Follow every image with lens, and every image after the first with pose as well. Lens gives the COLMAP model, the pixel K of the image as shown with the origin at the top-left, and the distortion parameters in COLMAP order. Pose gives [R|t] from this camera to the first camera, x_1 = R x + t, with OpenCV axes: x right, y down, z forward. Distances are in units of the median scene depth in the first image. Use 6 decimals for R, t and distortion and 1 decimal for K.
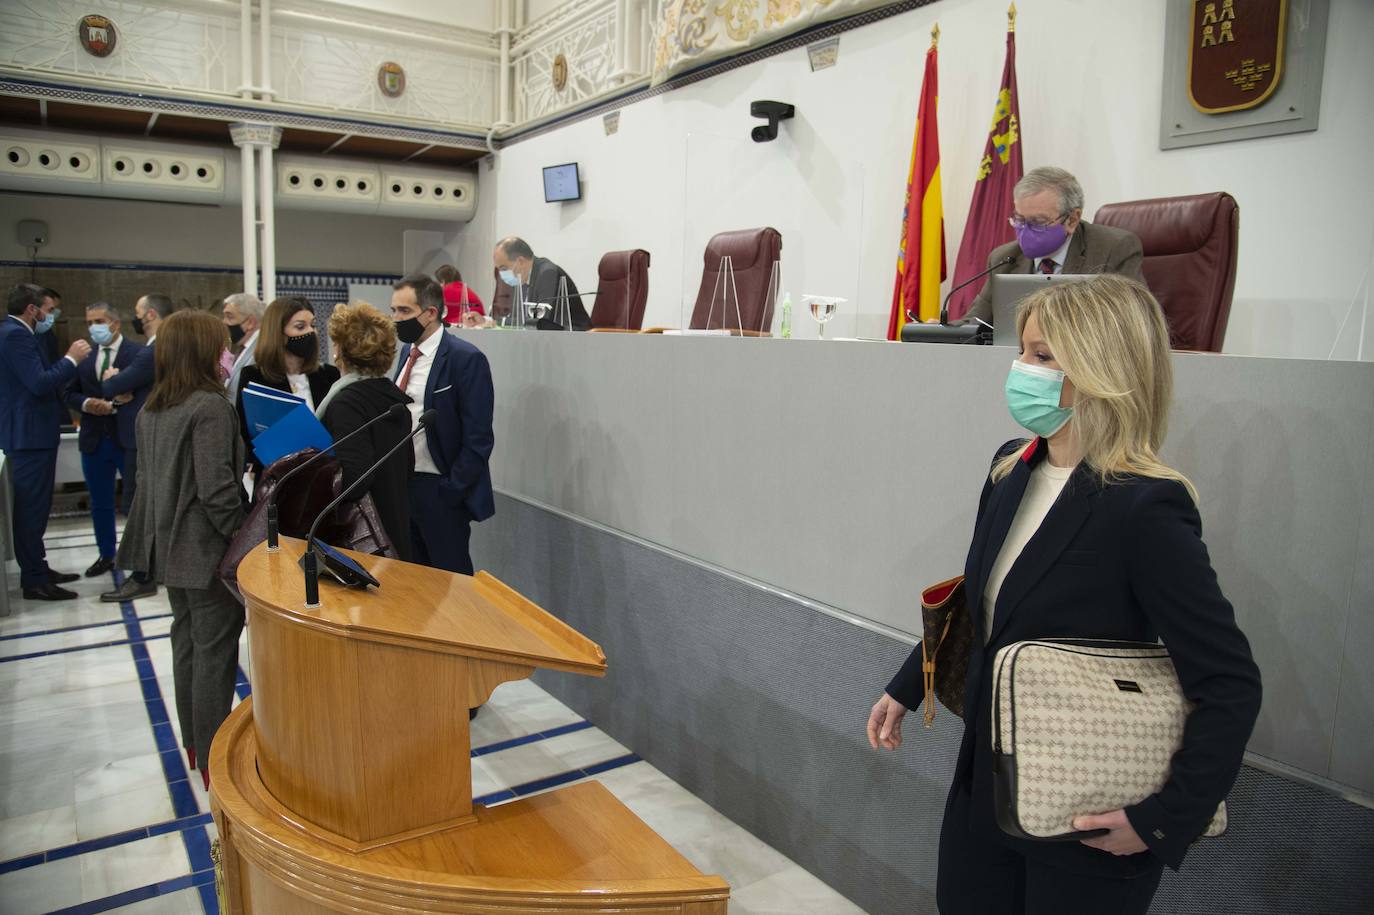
lens RADIAL K [[906.7, 0, 669.5], [0, 906.7, 456.3], [0, 0, 1]] dist [-0.111069, 0.051929]
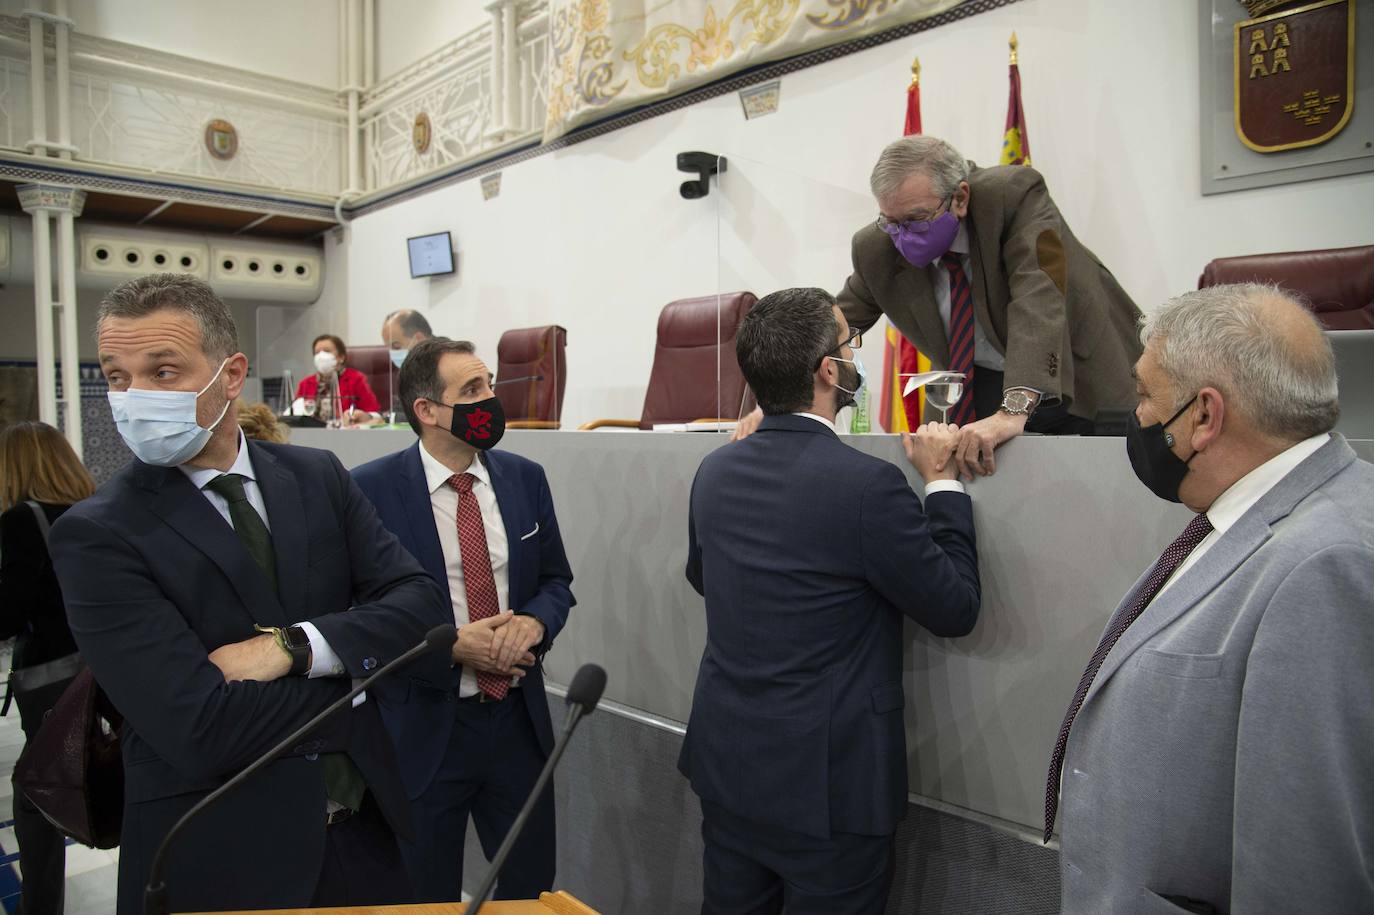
lens RADIAL K [[906.7, 0, 669.5], [0, 906.7, 456.3], [0, 0, 1]] dist [-0.111069, 0.051929]
pose [[0.981444, -0.045629, 0.186240, -0.064424], [0.061860, 0.994687, -0.082291, -0.023767], [-0.181496, 0.092285, 0.979052, 0.123471]]
